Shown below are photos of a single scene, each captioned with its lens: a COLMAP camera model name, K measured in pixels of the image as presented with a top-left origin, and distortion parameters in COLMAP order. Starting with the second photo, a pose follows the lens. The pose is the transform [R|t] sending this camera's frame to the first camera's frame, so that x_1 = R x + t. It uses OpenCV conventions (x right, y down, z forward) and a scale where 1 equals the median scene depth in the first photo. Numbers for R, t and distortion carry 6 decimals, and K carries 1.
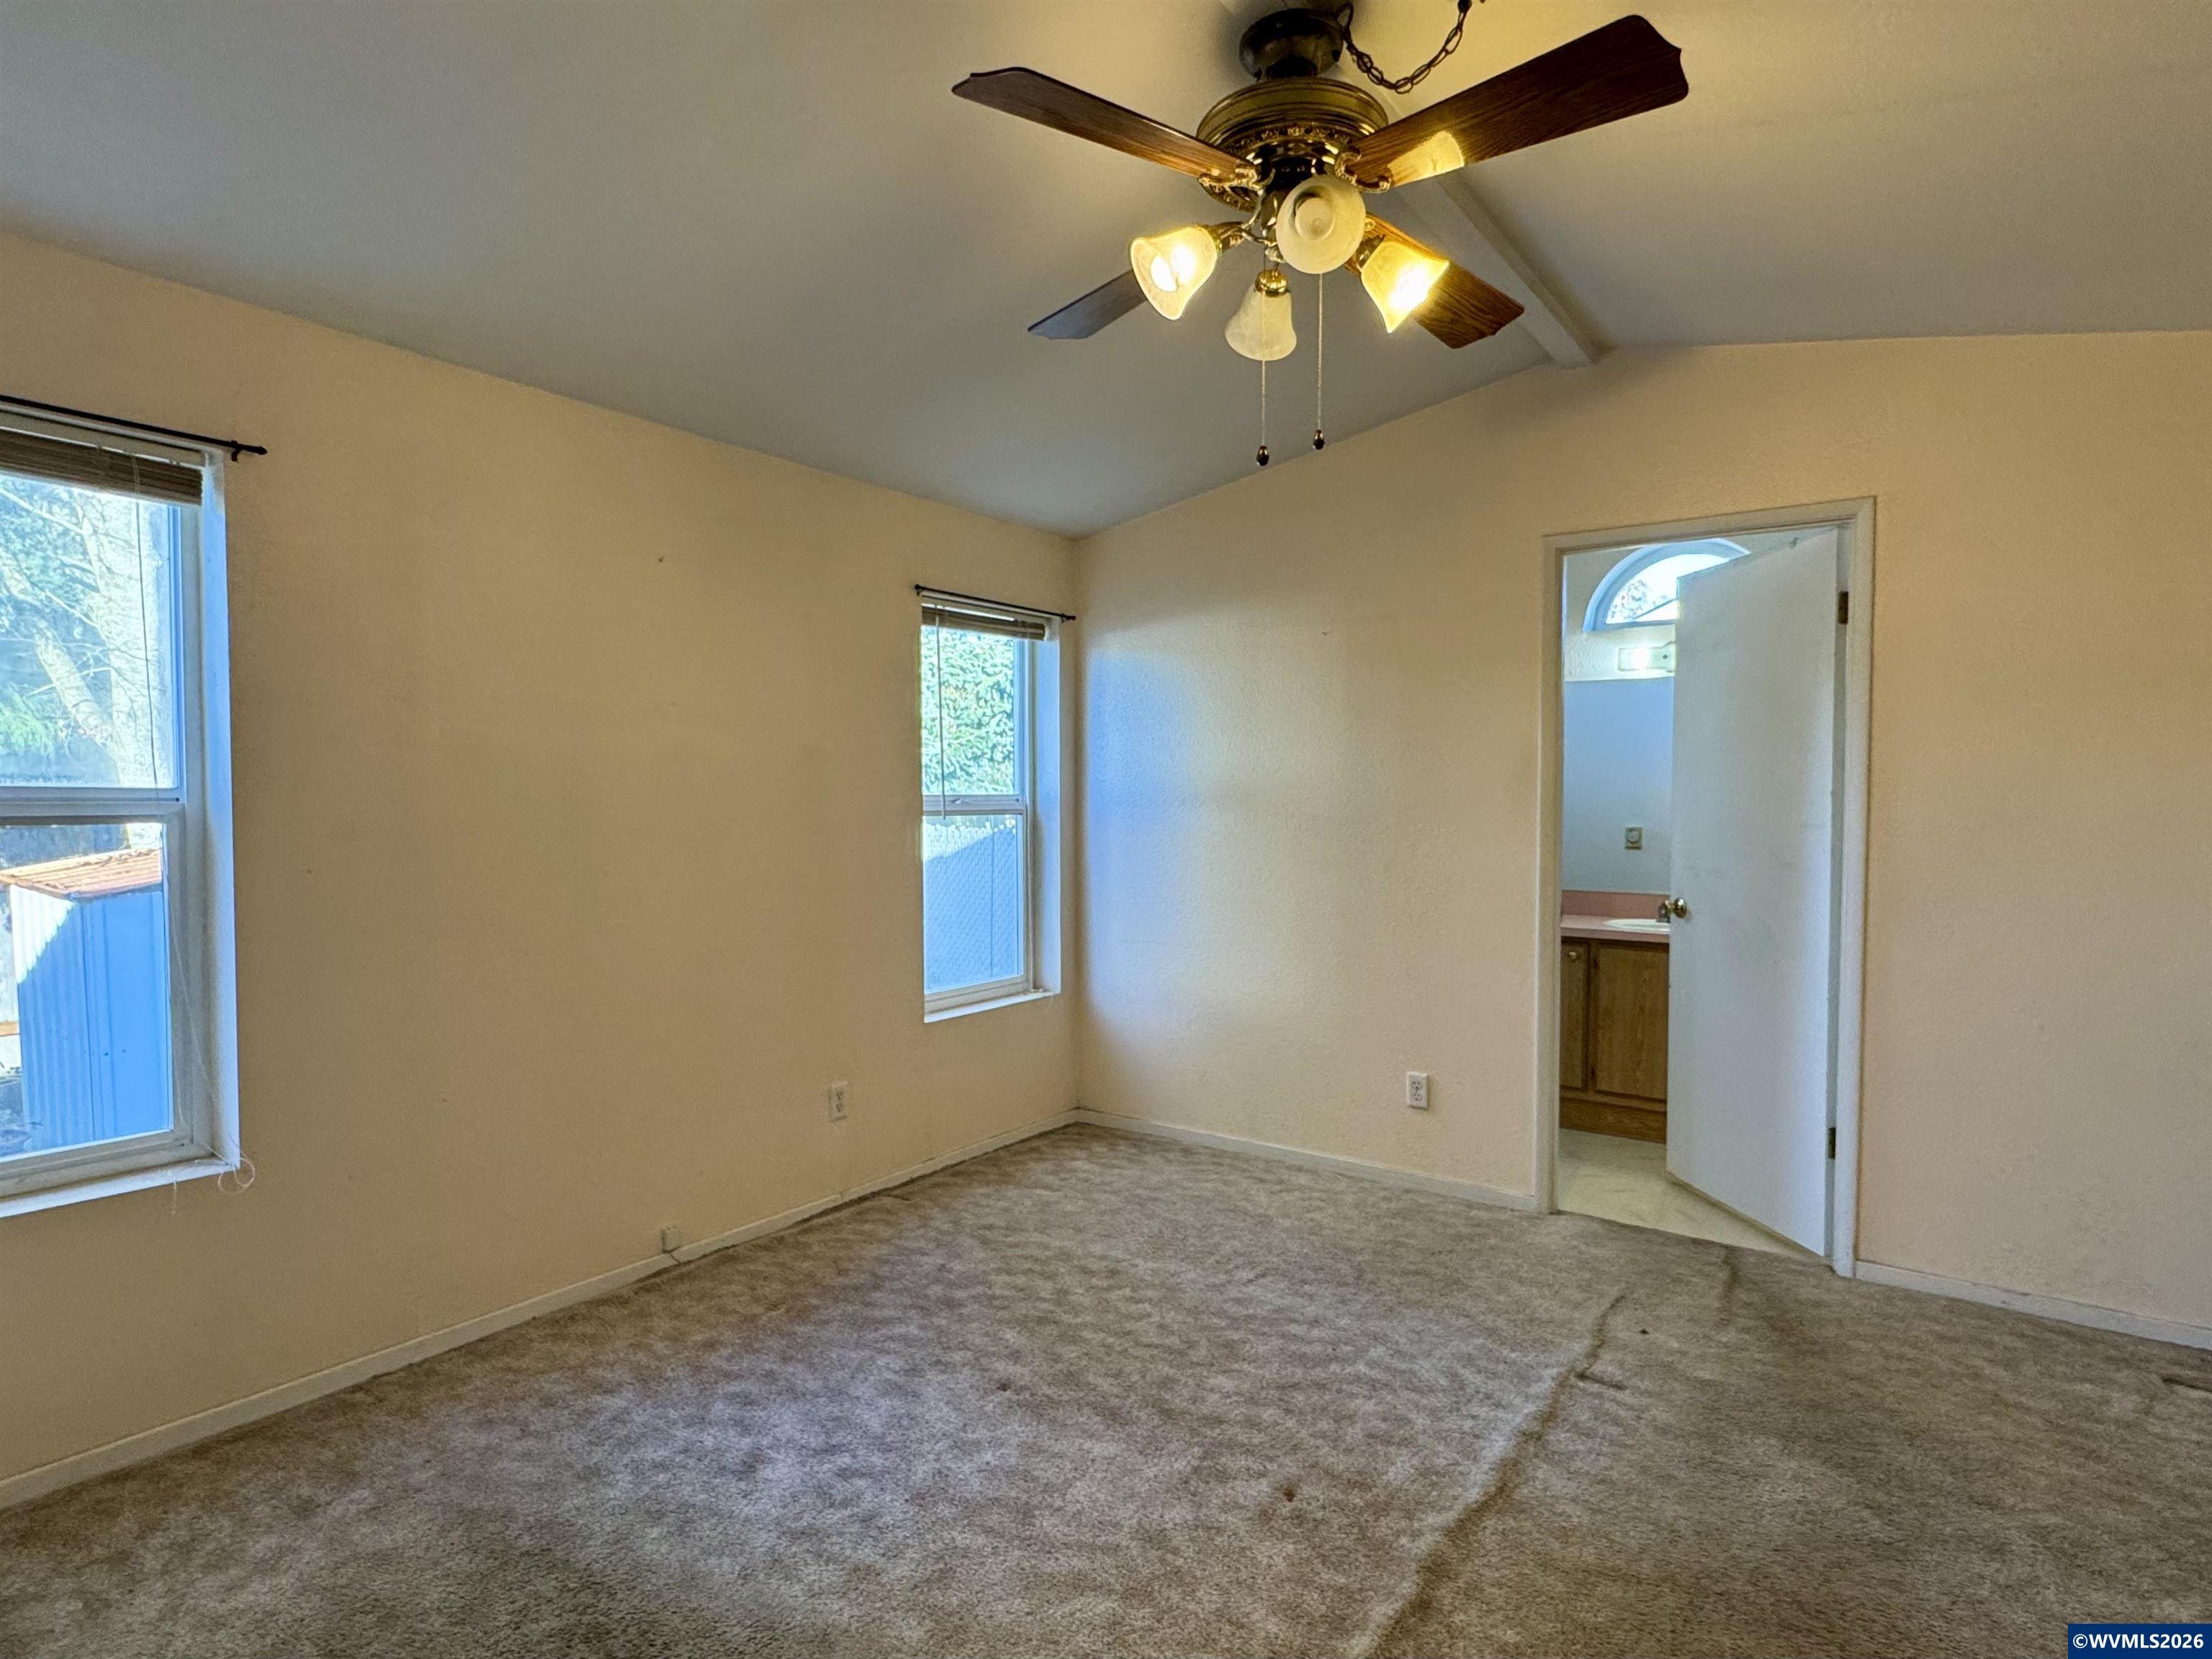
lens RADIAL K [[1181.5, 0, 1104.5], [0, 1181.5, 840.6], [0, 0, 1]] dist [-0.021589, -0.000122]
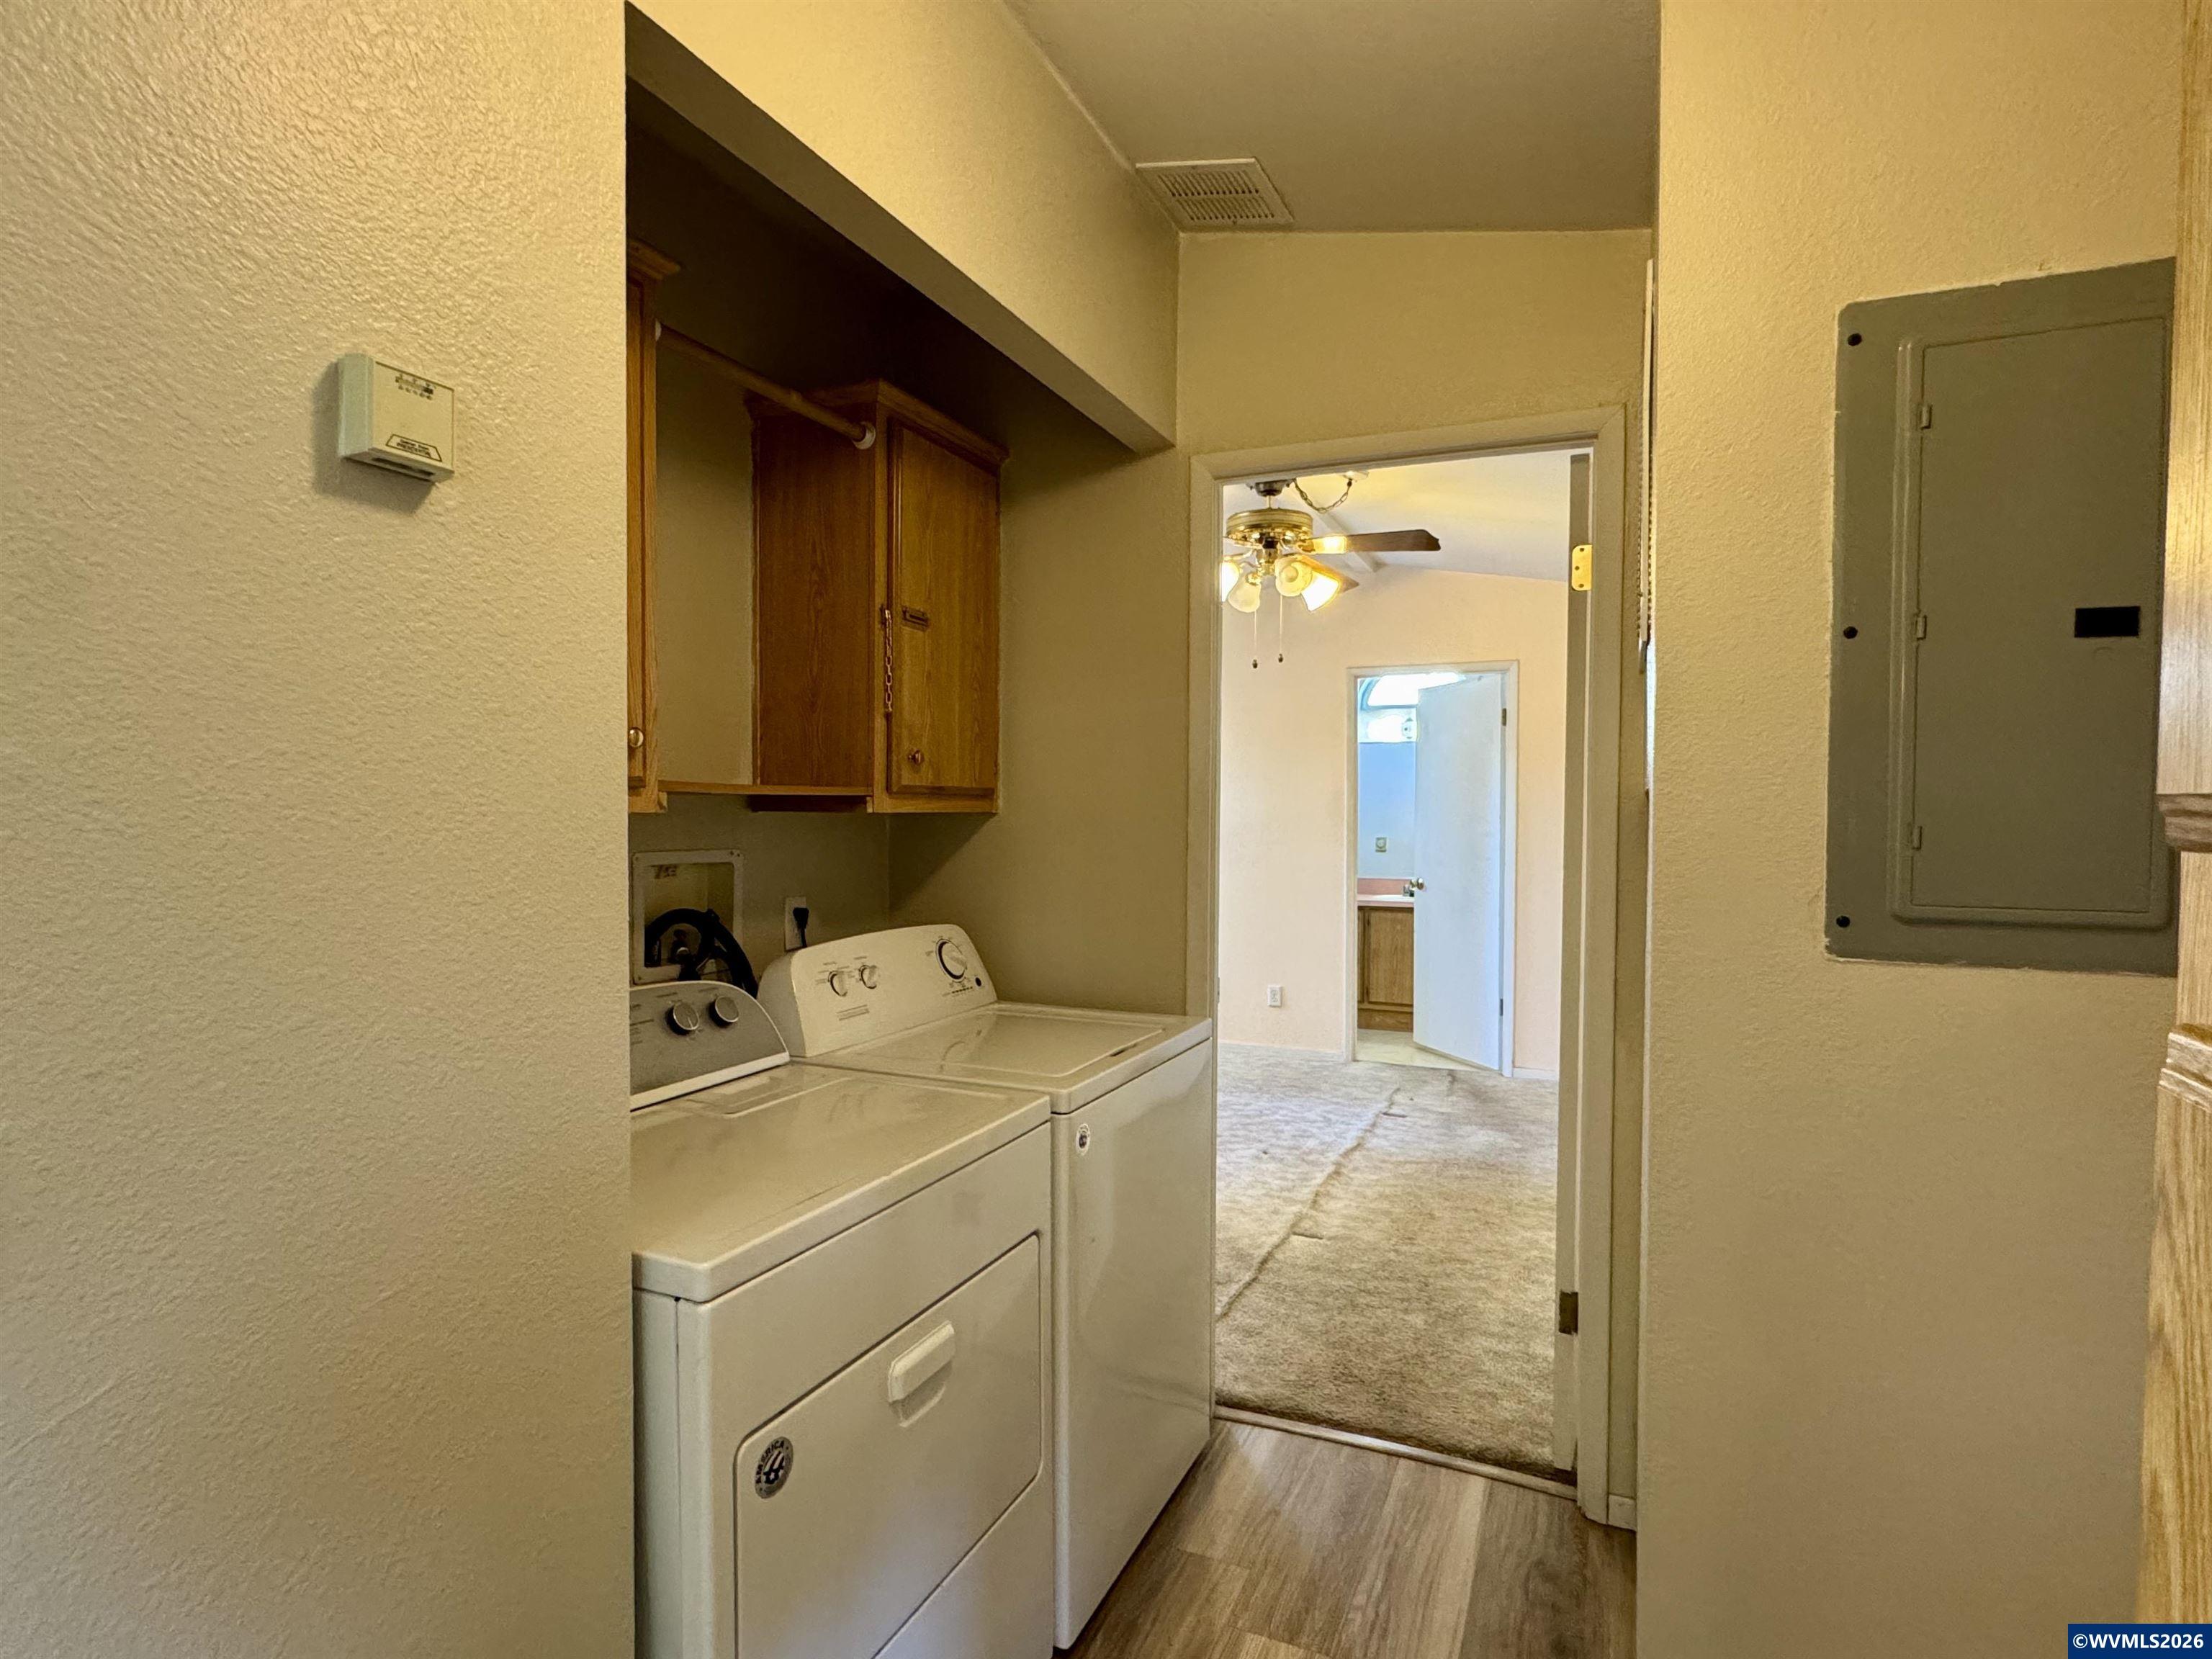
lens RADIAL K [[1181.5, 0, 1105.6], [0, 1181.5, 829.0], [0, 0, 1]] dist [-0.021589, -0.000122]
pose [[0.976124, 0.000754, 0.217214, -0.497703], [0.003037, 0.999849, -0.017117, 0.009316], [-0.217194, 0.017368, 0.975974, -0.867703]]
